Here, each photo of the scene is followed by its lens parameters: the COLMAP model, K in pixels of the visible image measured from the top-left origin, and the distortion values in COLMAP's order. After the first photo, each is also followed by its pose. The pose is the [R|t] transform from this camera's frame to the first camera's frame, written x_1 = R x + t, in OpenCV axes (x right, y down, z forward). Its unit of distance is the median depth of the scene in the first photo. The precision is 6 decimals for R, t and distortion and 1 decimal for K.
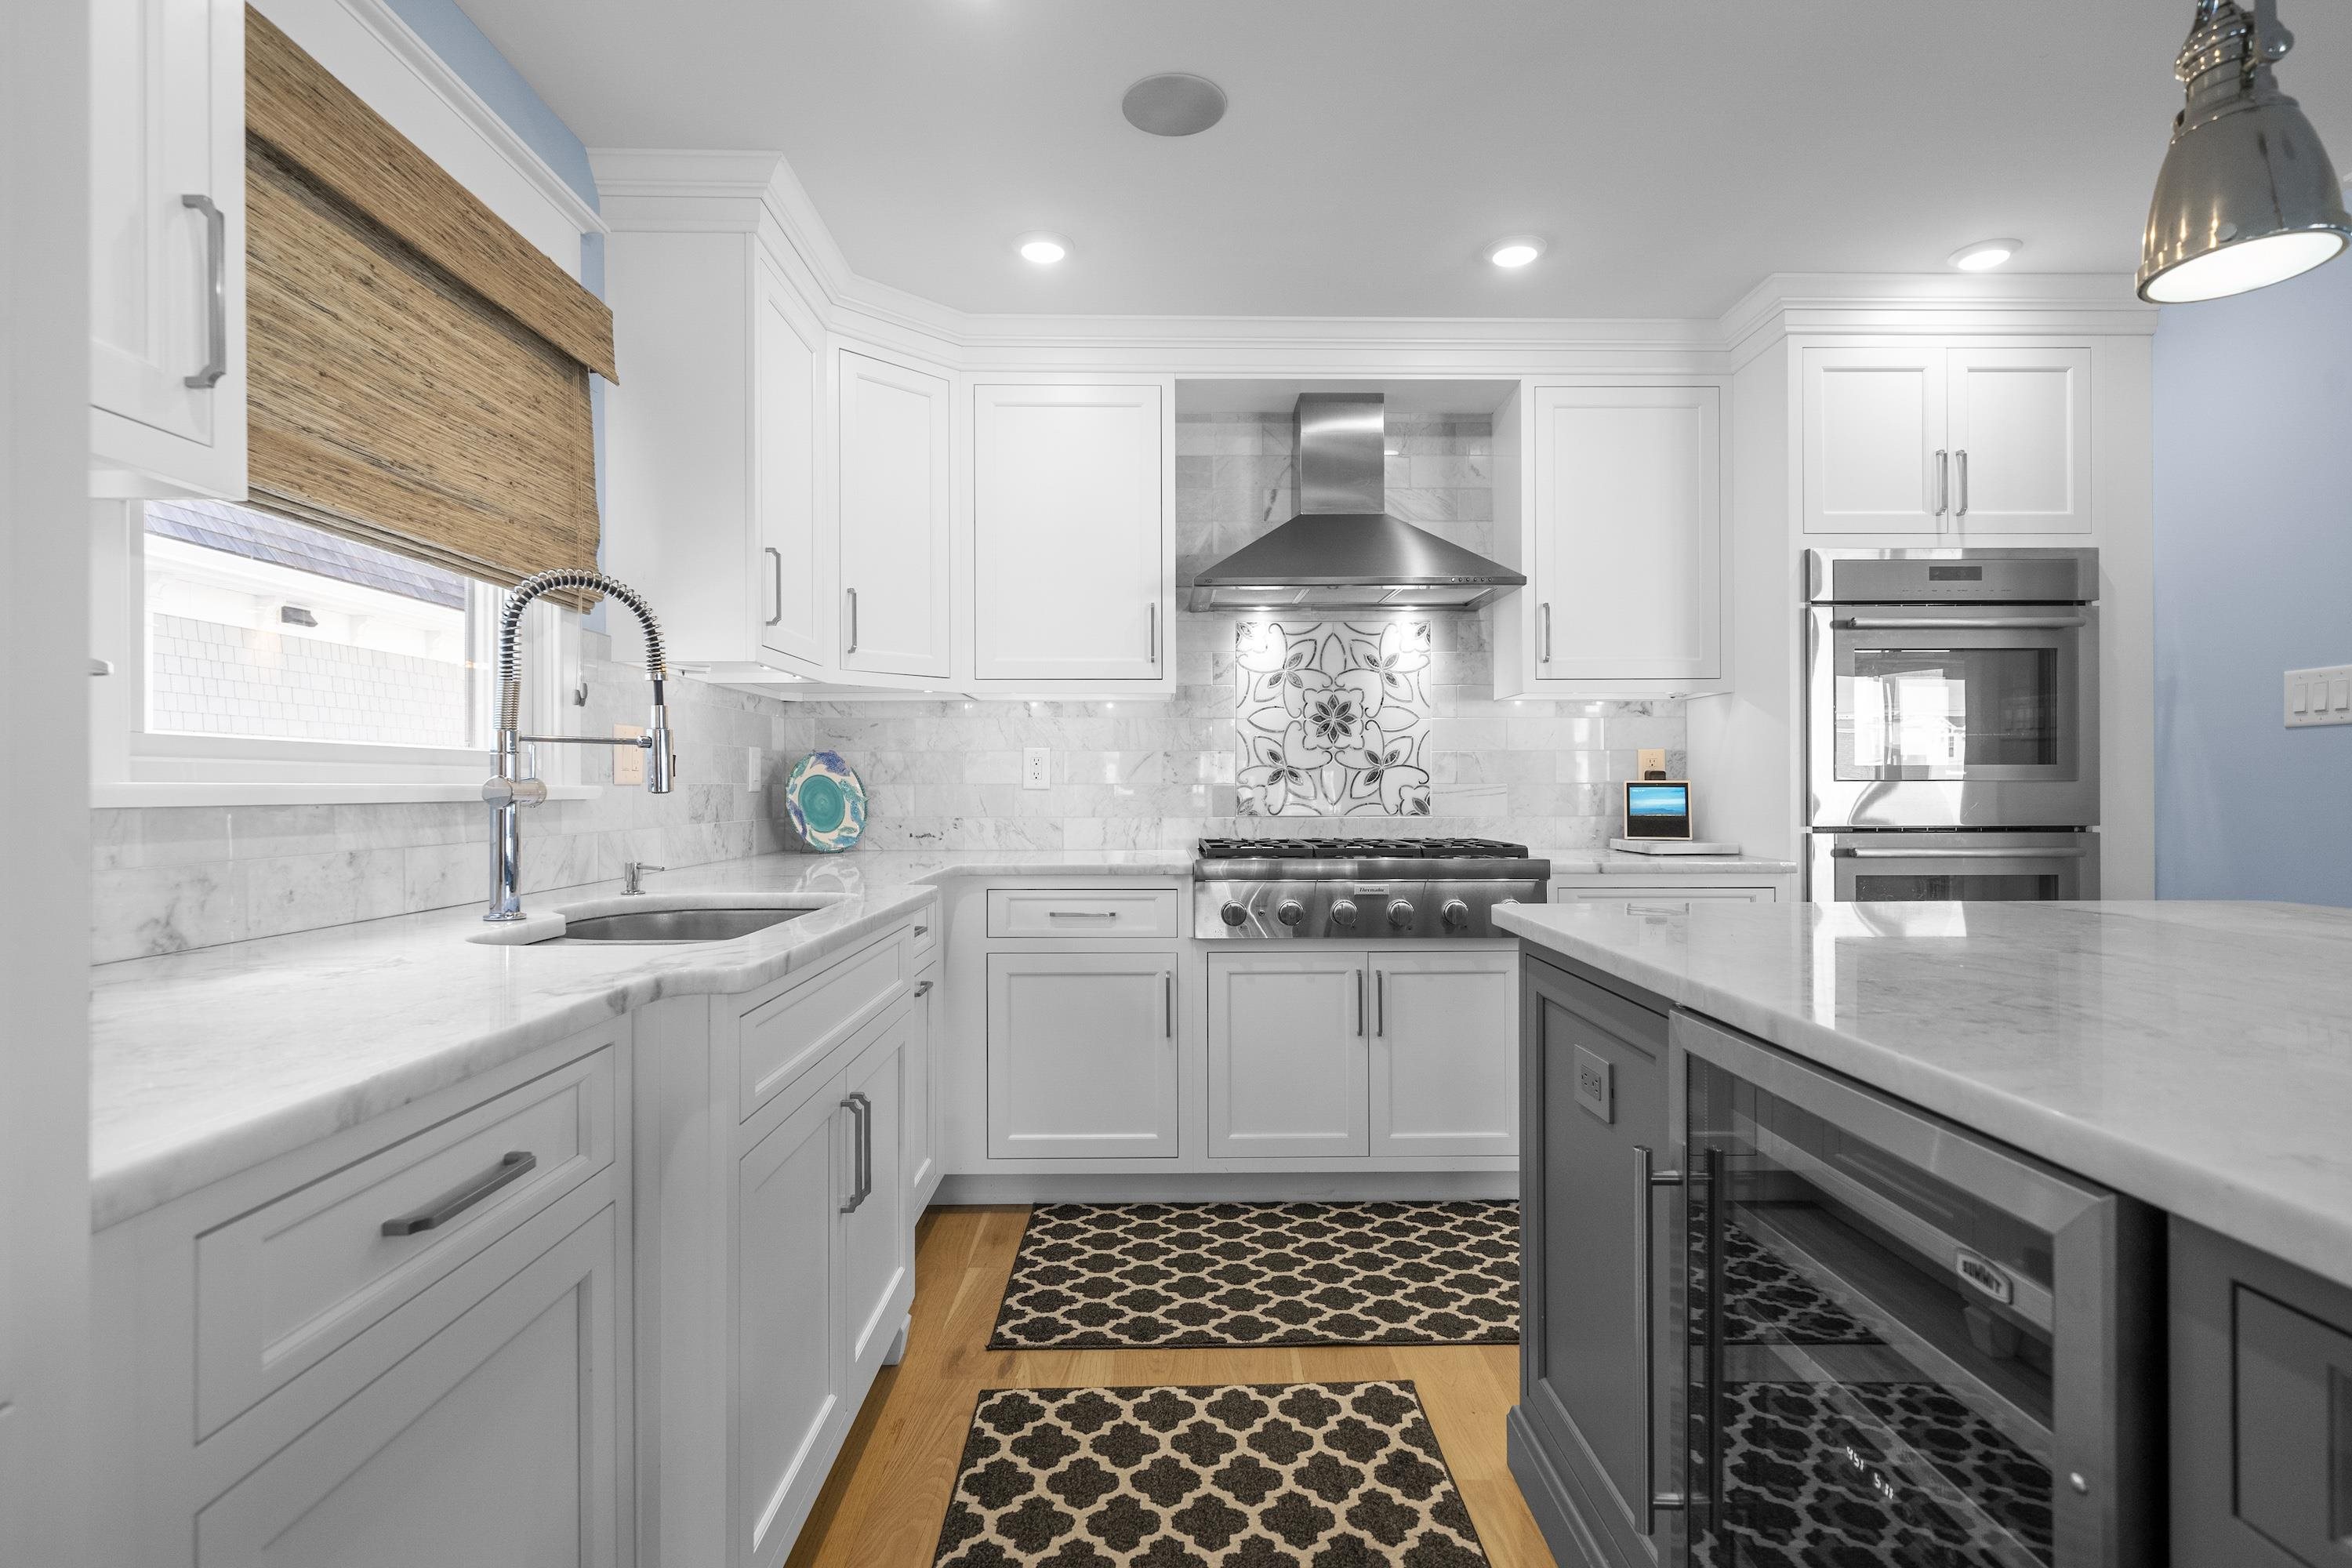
lens RADIAL K [[1160.0, 0, 1152.3], [0, 1160.0, 780.6], [0, 0, 1]] dist [0.004087, 0.000292]
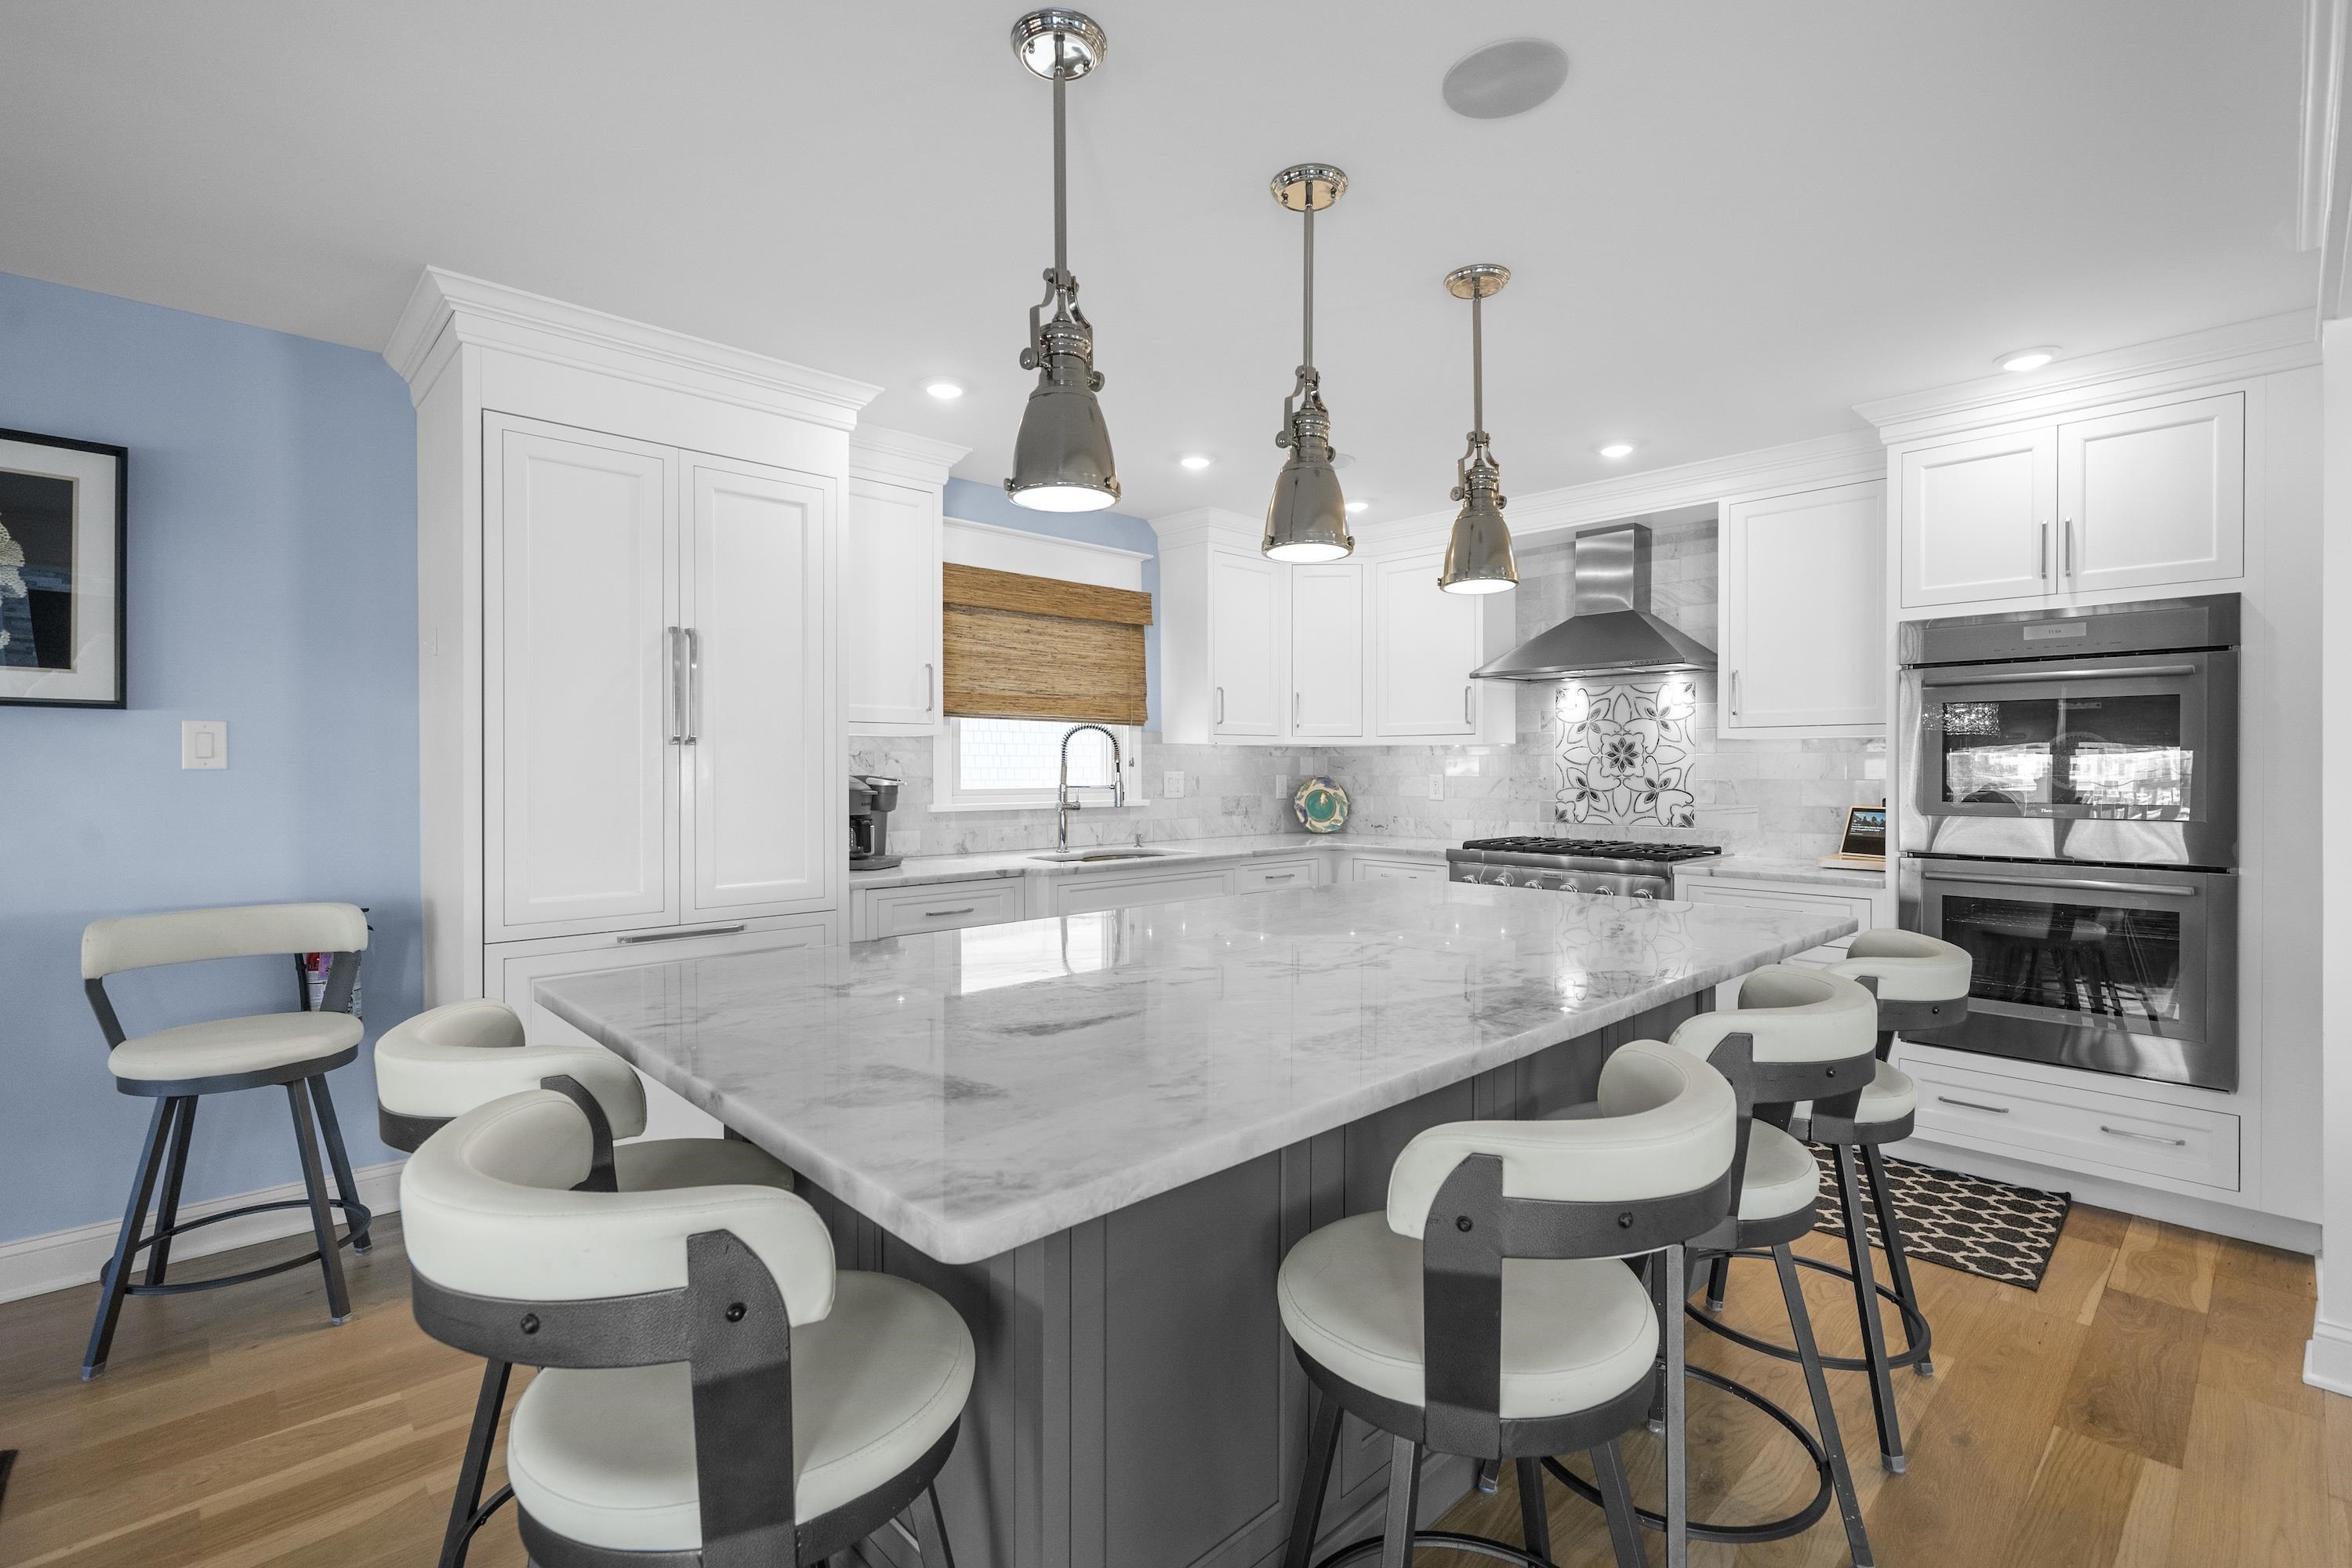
lens RADIAL K [[1031.0, 0, 1164.6], [0, 1031.0, 771.8], [0, 0, 1]] dist [0.007006, 0.001077]
pose [[0.681347, 0.004502, -0.731947, 0.689766], [0.003091, 0.999954, 0.009028, -0.046003], [0.731954, -0.008414, 0.681302, -0.245101]]
